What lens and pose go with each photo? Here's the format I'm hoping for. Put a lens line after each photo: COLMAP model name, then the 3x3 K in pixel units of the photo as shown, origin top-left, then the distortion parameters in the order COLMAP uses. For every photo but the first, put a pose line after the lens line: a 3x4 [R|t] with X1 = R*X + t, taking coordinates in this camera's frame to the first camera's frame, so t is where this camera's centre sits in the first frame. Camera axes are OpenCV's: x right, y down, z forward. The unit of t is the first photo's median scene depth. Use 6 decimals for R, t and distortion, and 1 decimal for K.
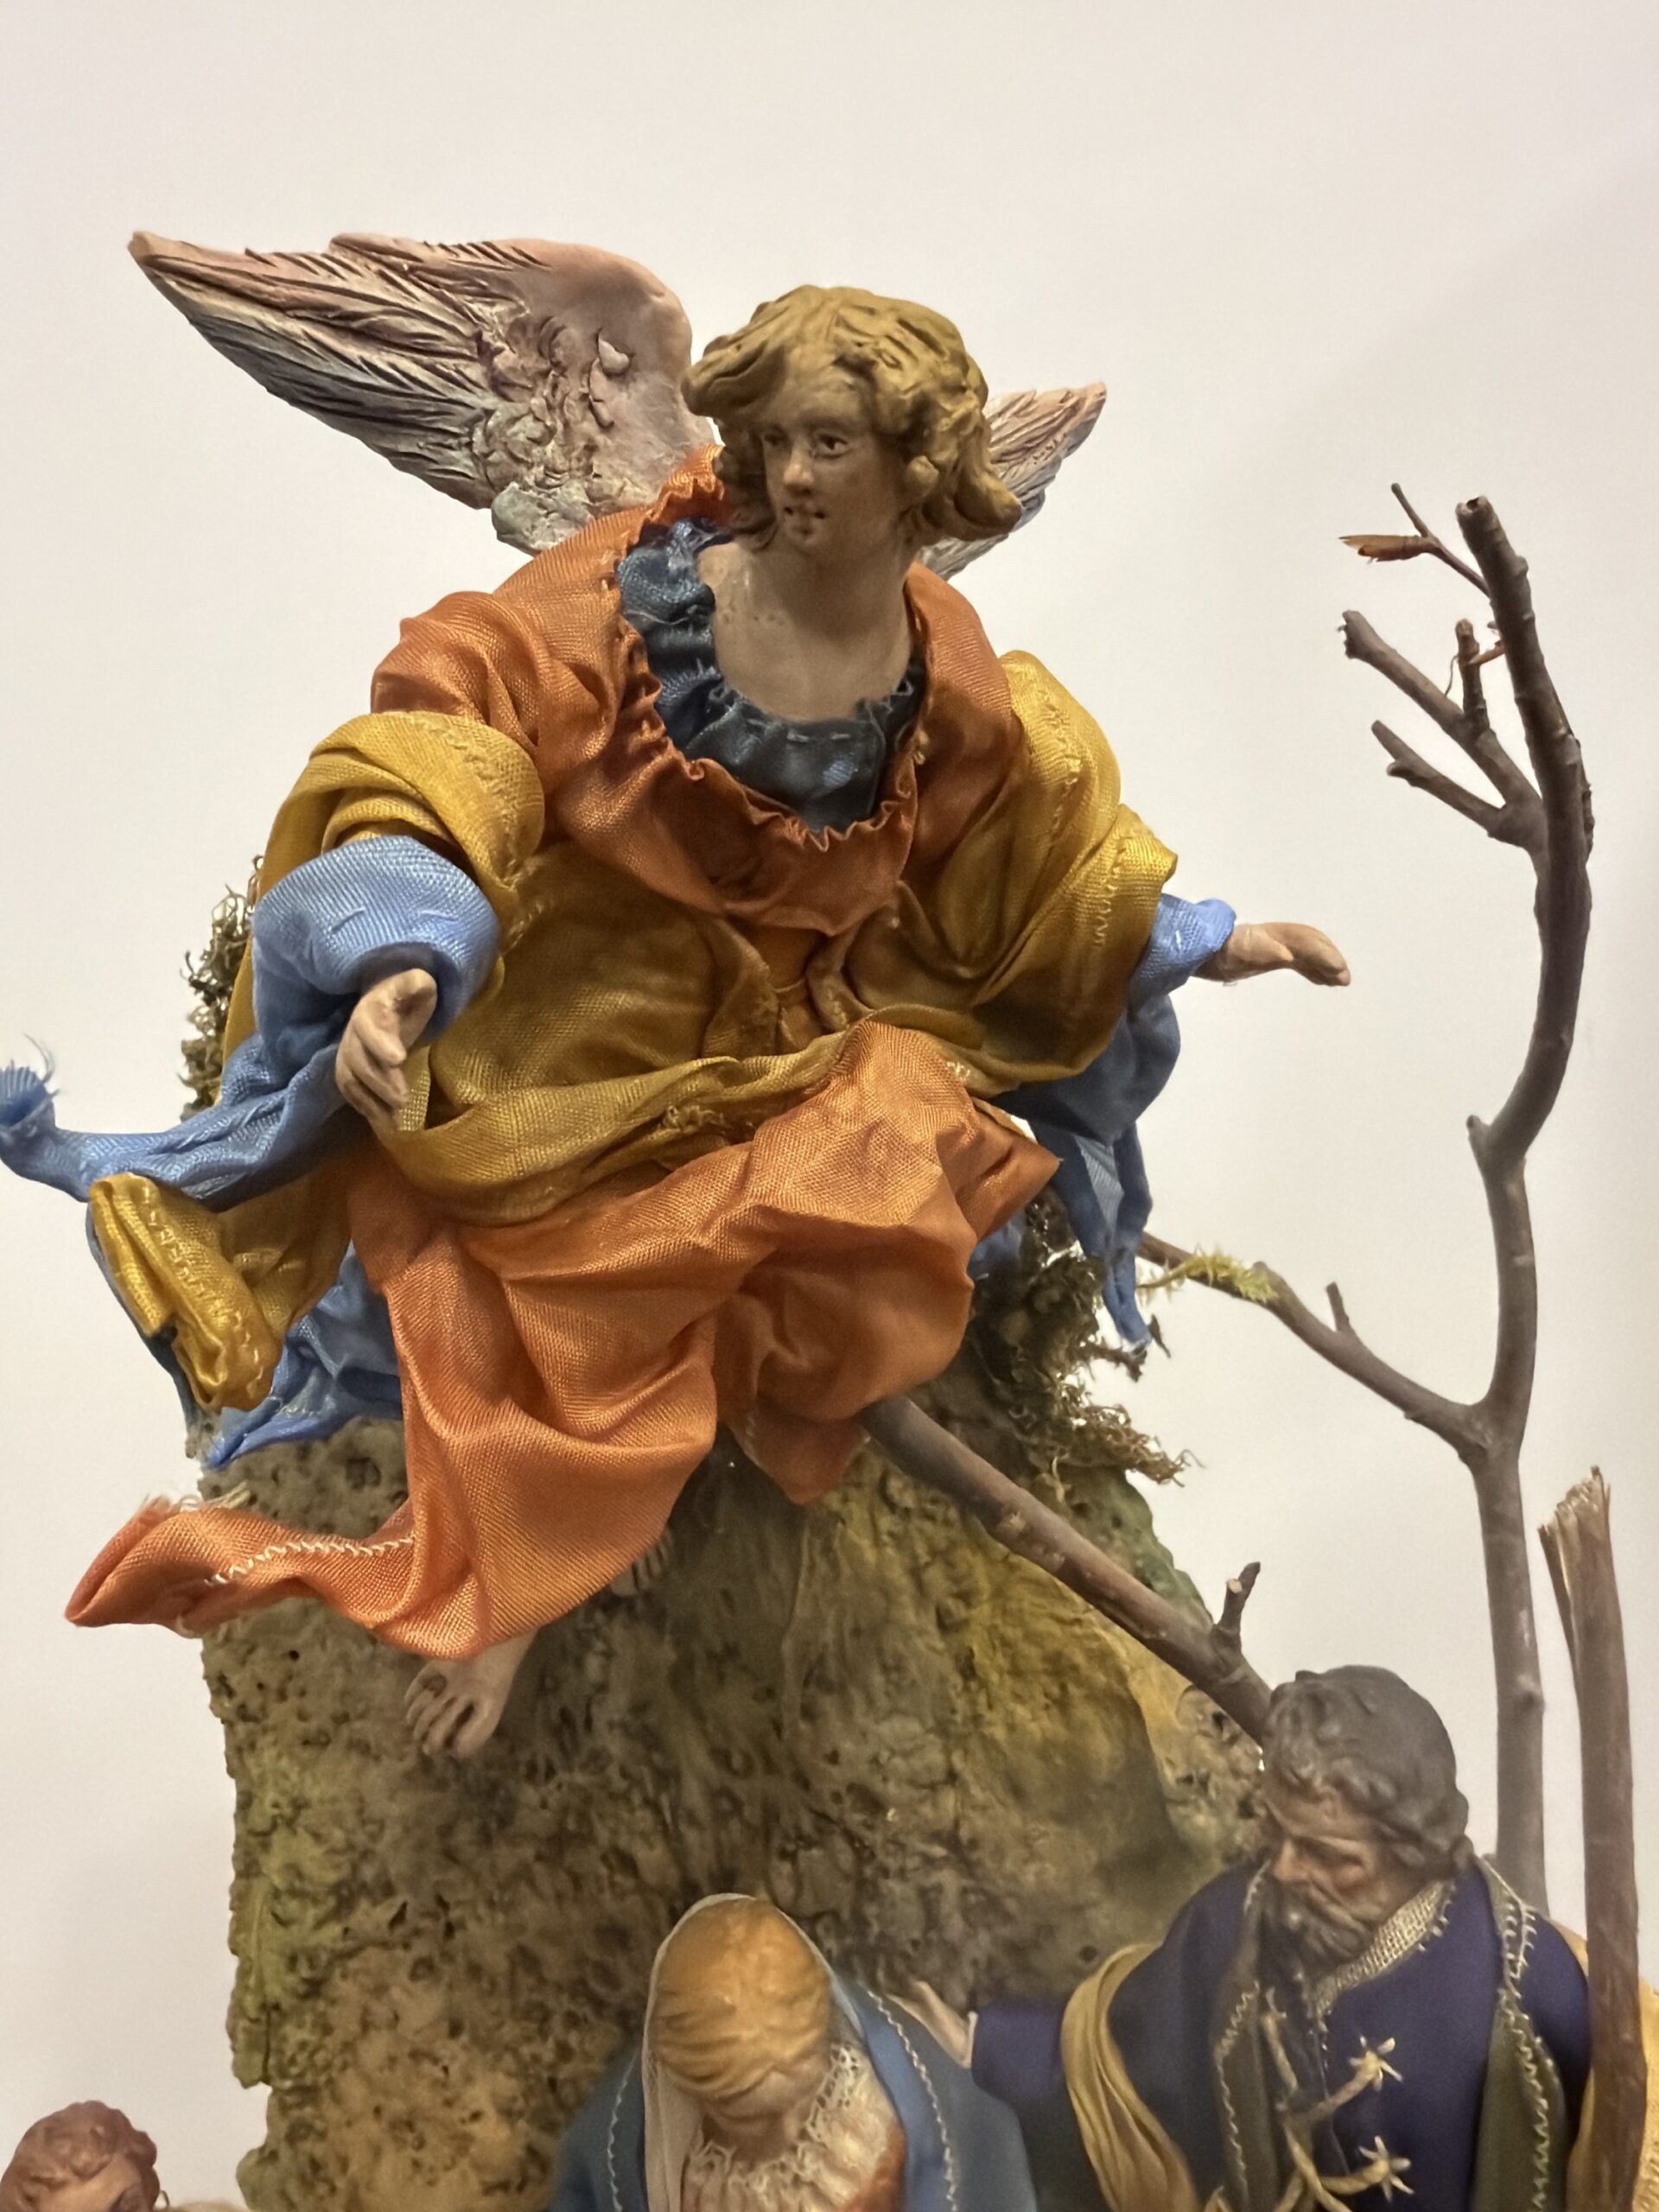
lens RADIAL K [[1617.3, 0, 816.8], [0, 1617.3, 1113.4], [0, 0, 1]] dist [0.003423, 0.000943]
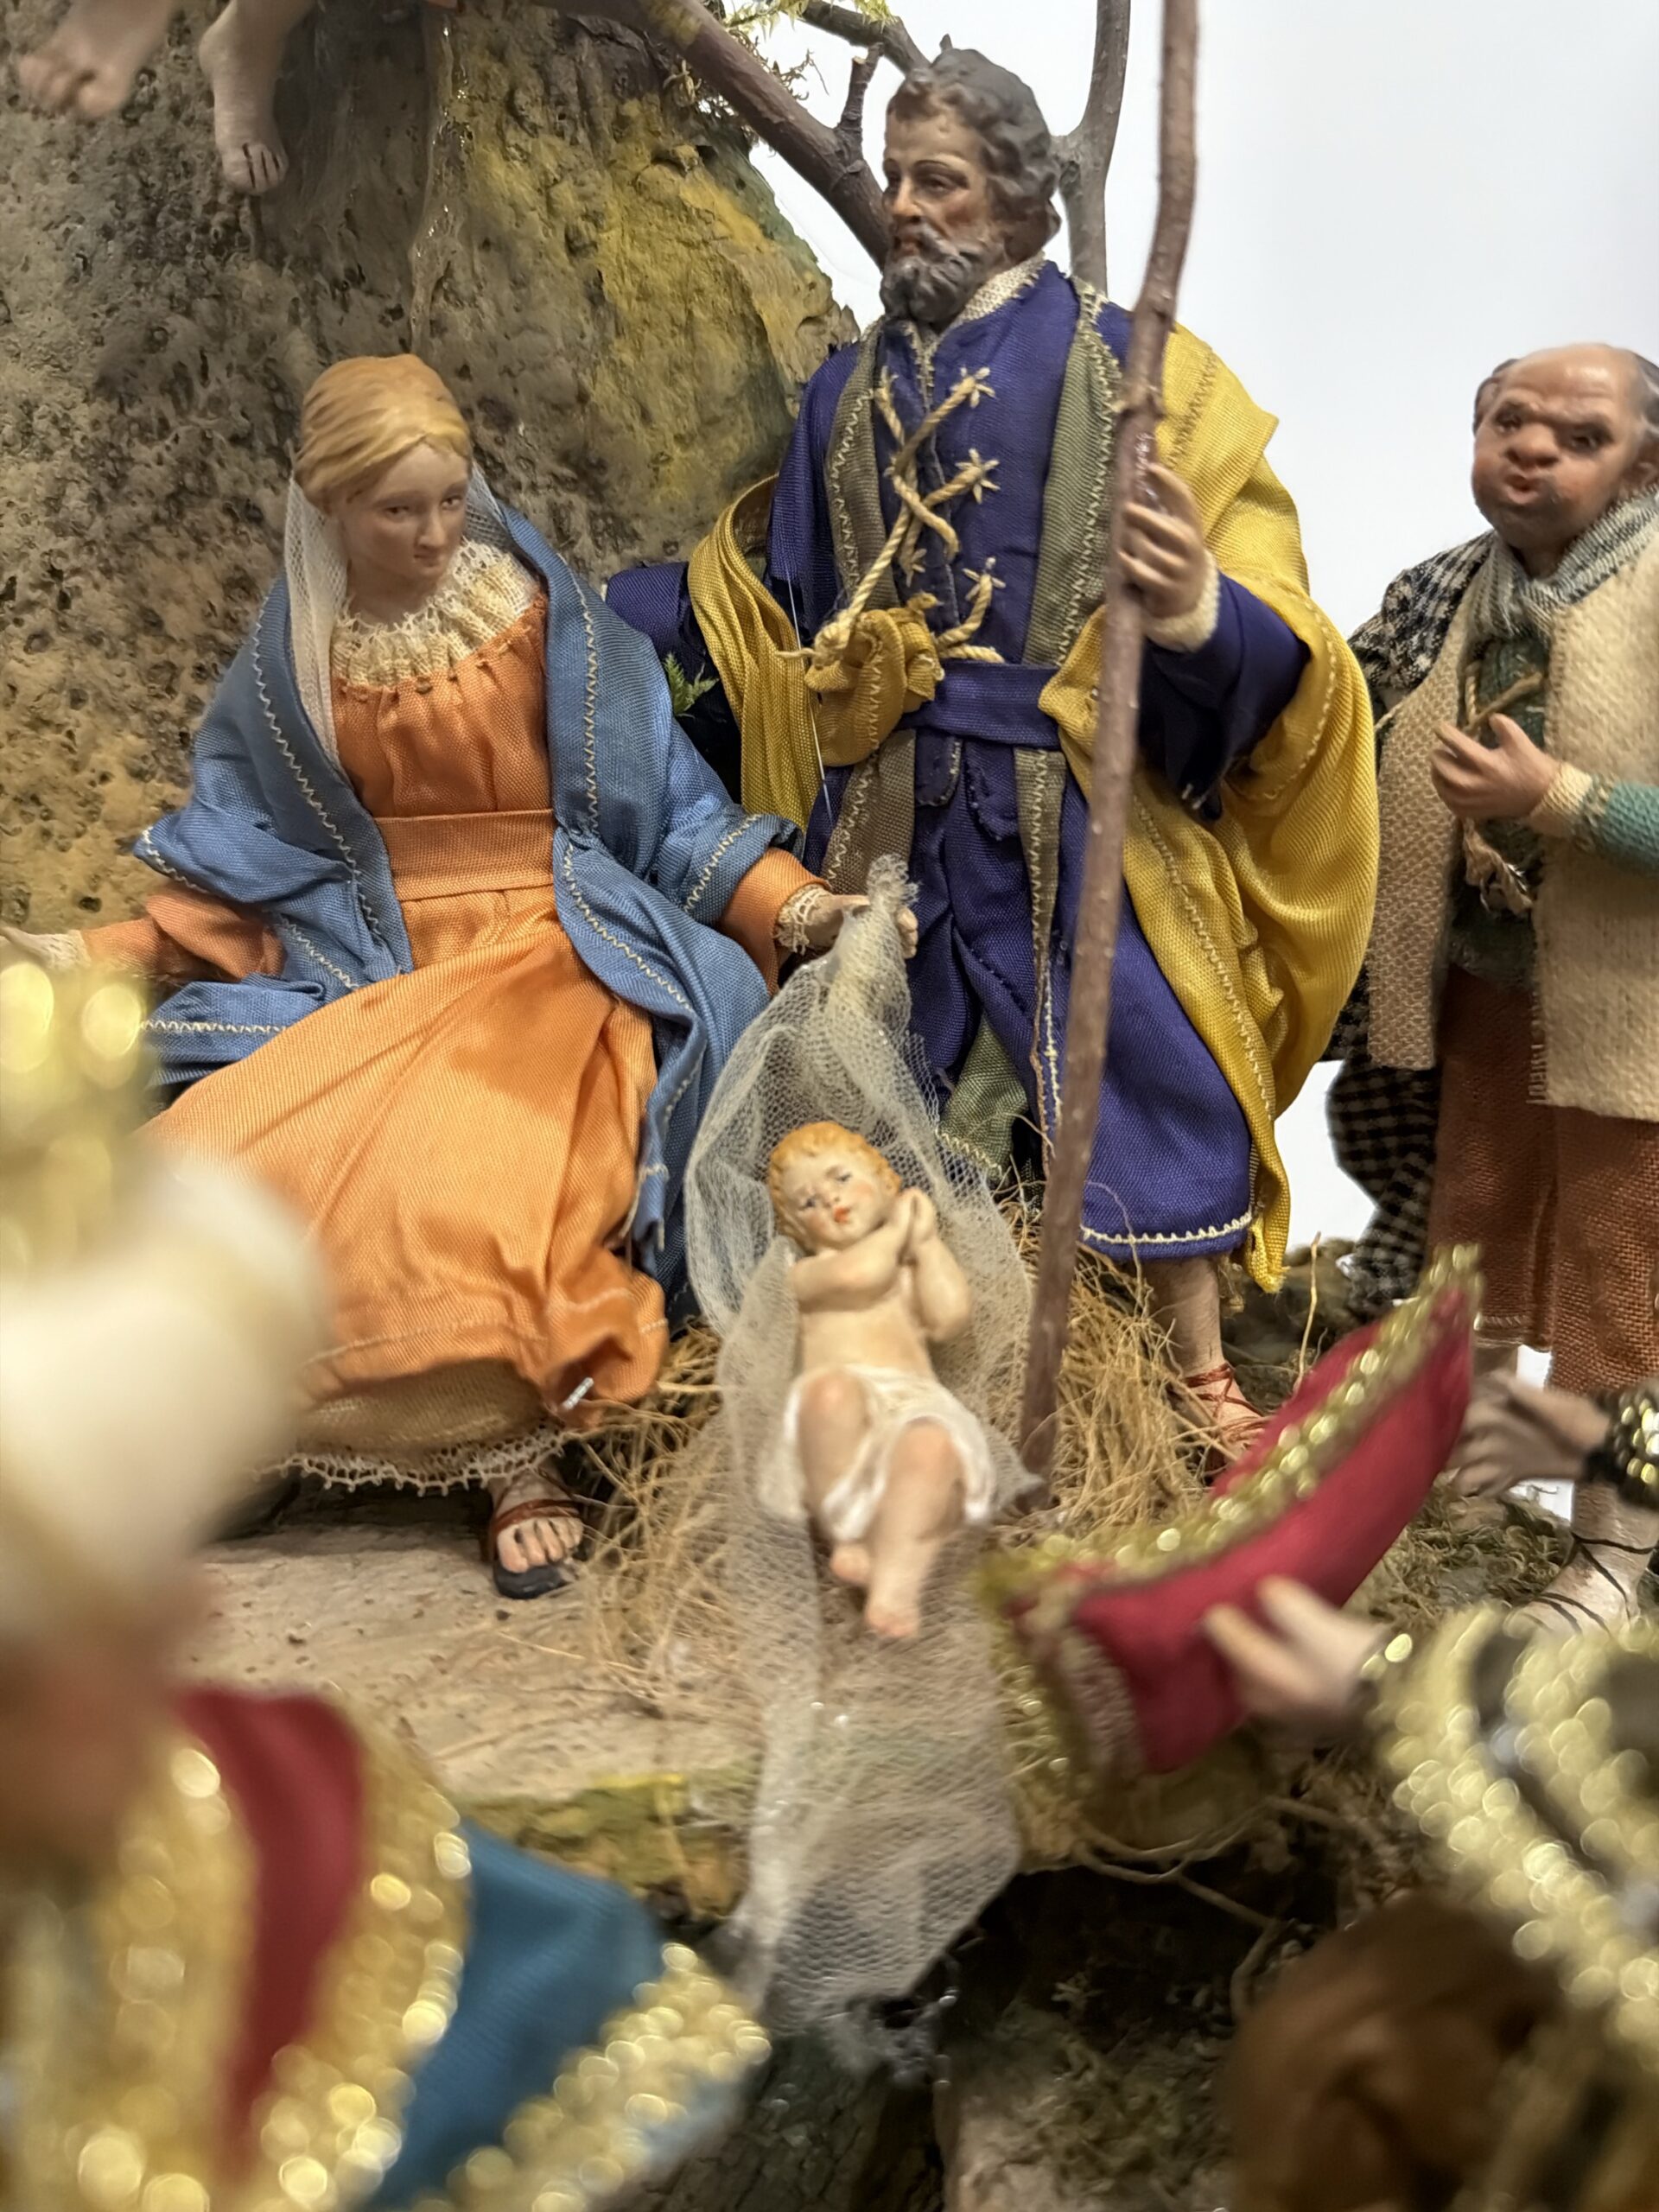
lens RADIAL K [[1693.8, 0, 821.0], [0, 1693.8, 1143.2], [0, 0, 1]] dist [-0.041423, -0.007295]
pose [[0.967596, -0.034013, 0.250200, -0.051328], [-0.025490, 0.972666, 0.230805, 0.614679], [-0.251212, -0.229704, 0.940281, -0.146816]]
